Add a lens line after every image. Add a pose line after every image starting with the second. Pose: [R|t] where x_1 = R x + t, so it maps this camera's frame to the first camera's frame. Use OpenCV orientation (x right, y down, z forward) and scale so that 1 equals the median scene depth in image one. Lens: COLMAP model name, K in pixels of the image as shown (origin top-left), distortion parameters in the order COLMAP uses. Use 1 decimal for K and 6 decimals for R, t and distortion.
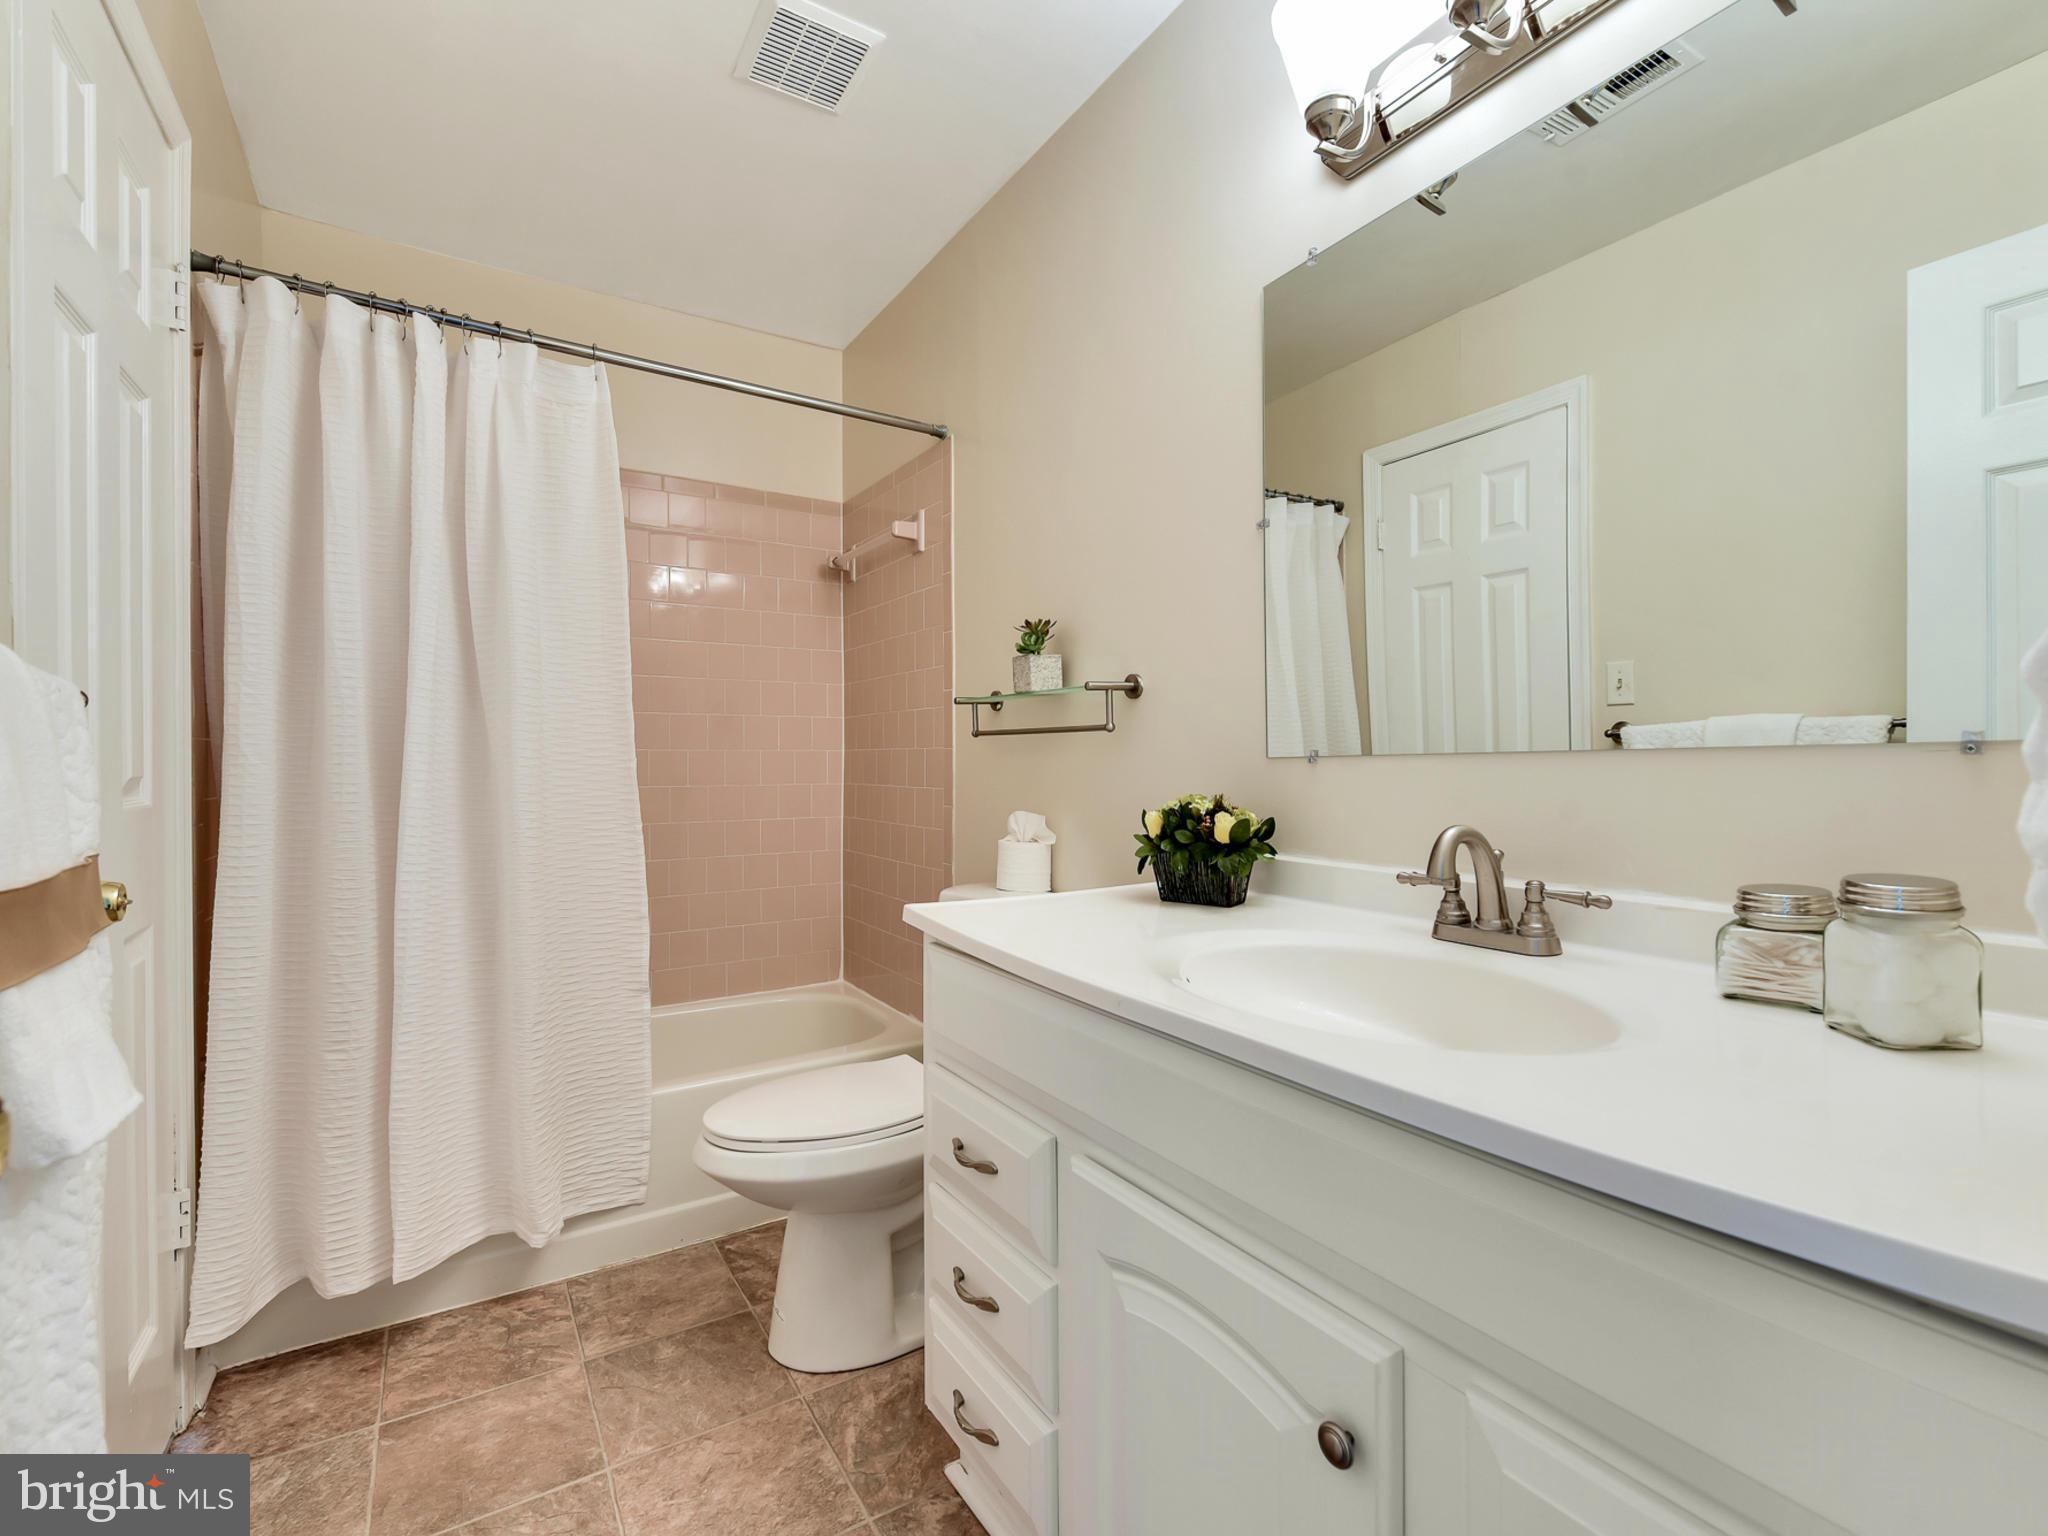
lens RADIAL K [[947.1, 0, 1026.6], [0, 947.1, 757.0], [0, 0, 1]] dist [0.011415, -0.002370]
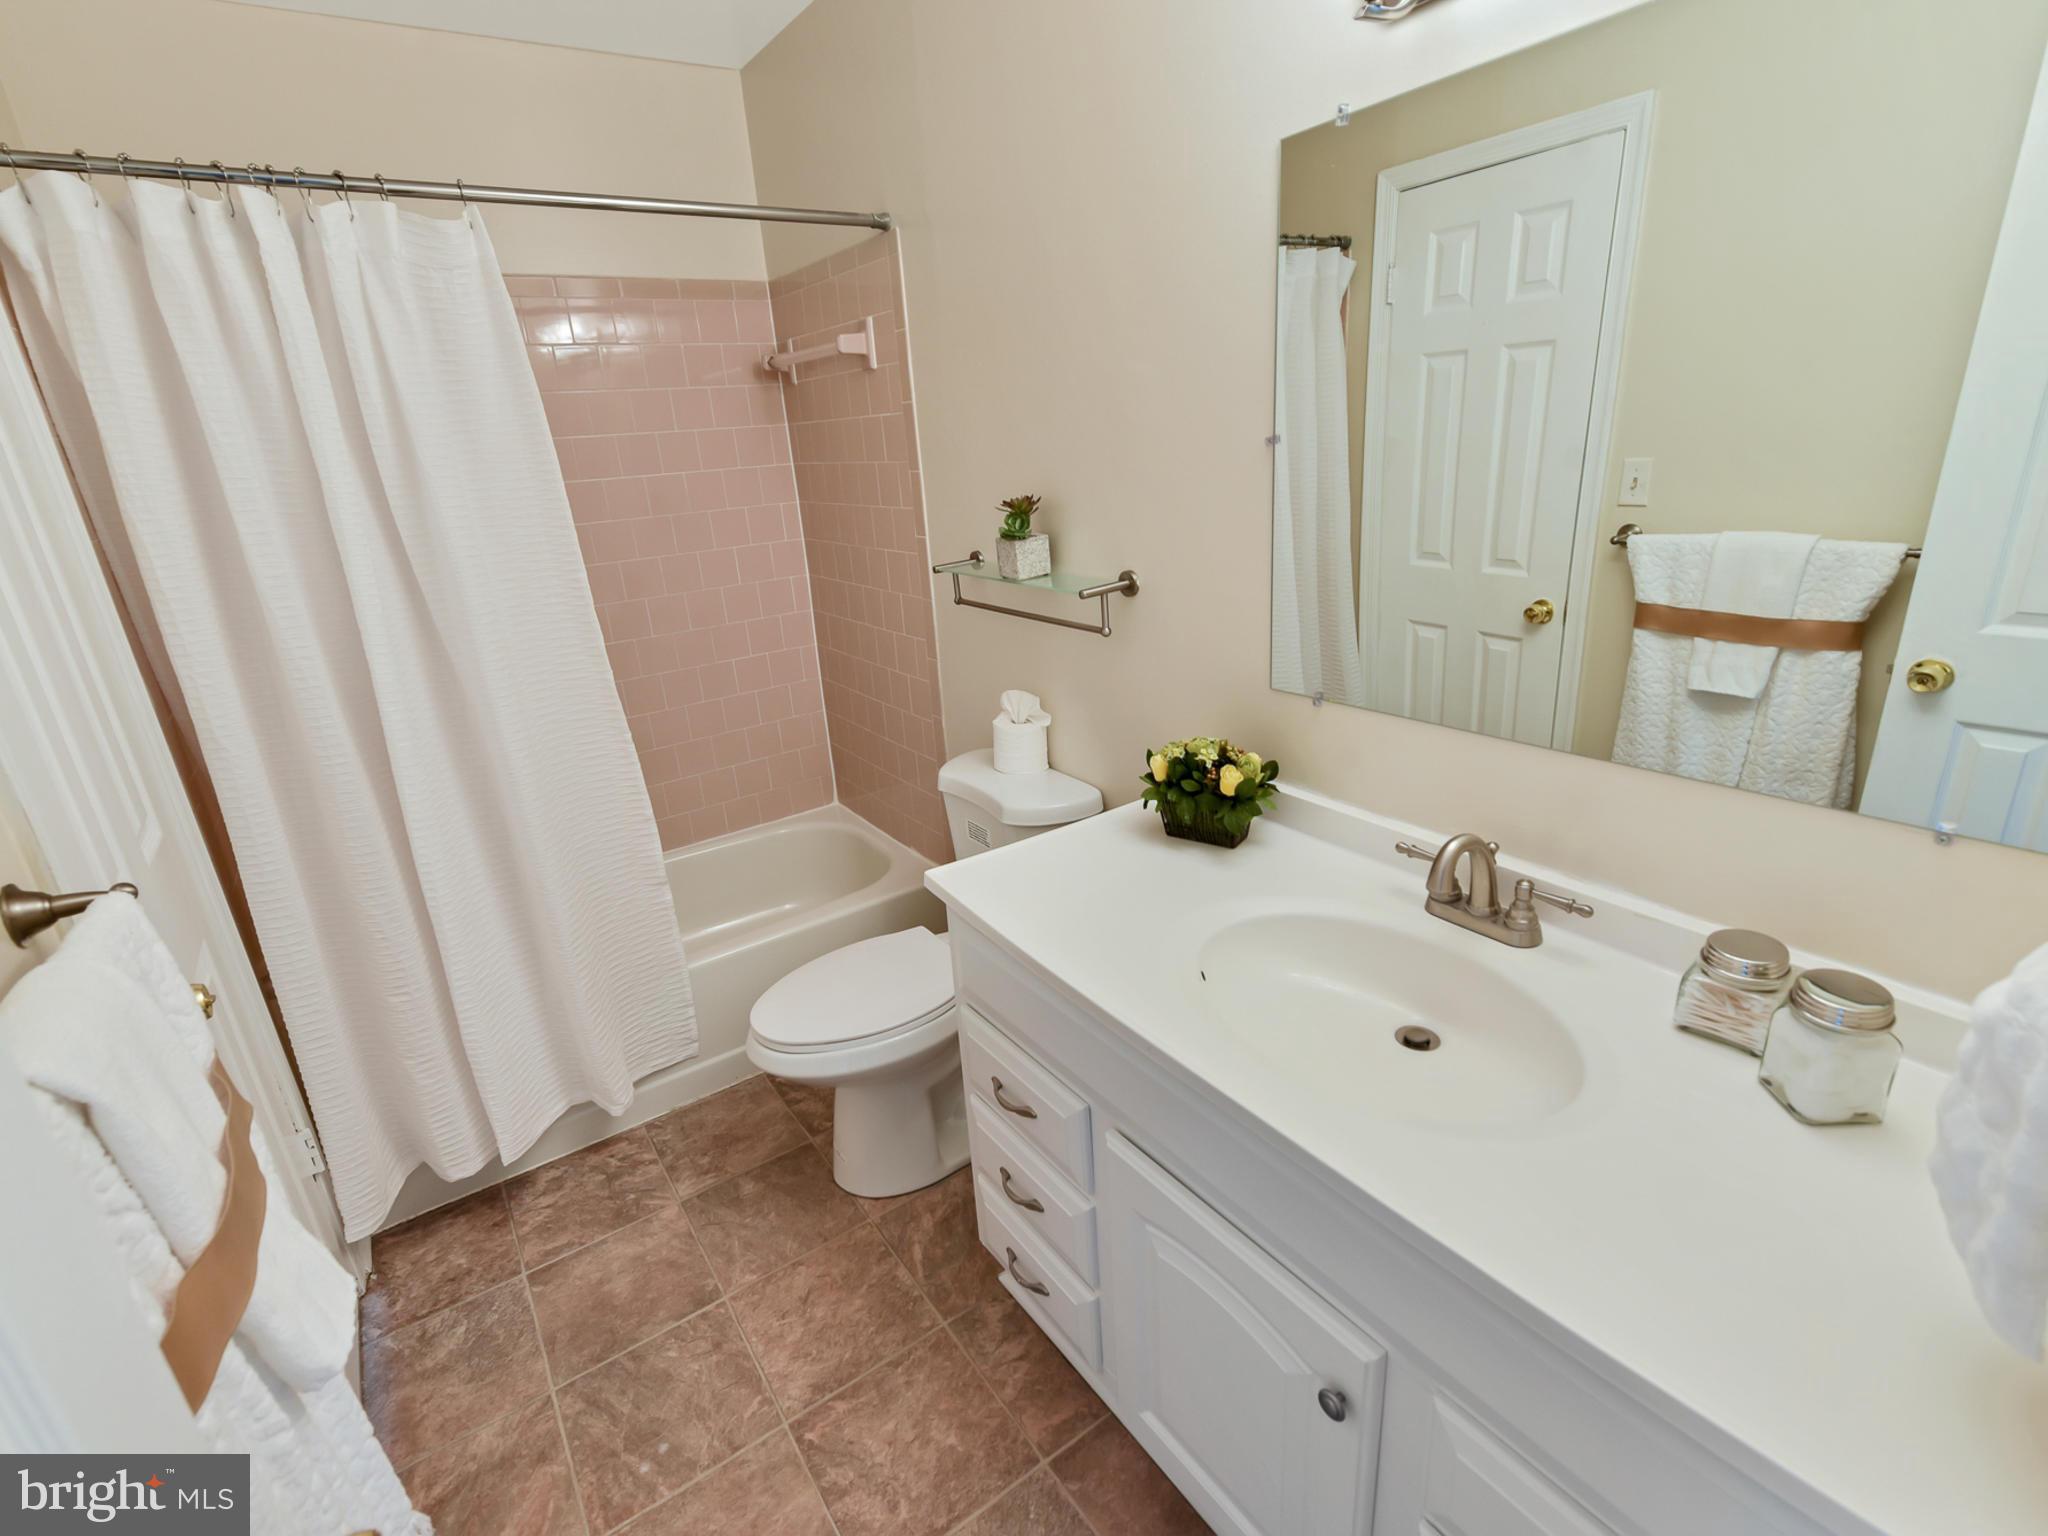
lens RADIAL K [[994.1, 0, 1013.4], [0, 994.1, 764.3], [0, 0, 1]] dist [0.016331, -0.003464]
pose [[0.997380, -0.070727, 0.015188, -0.032278], [0.061462, 0.939247, 0.337695, -0.260583], [-0.038150, -0.335876, 0.941133, 0.001484]]
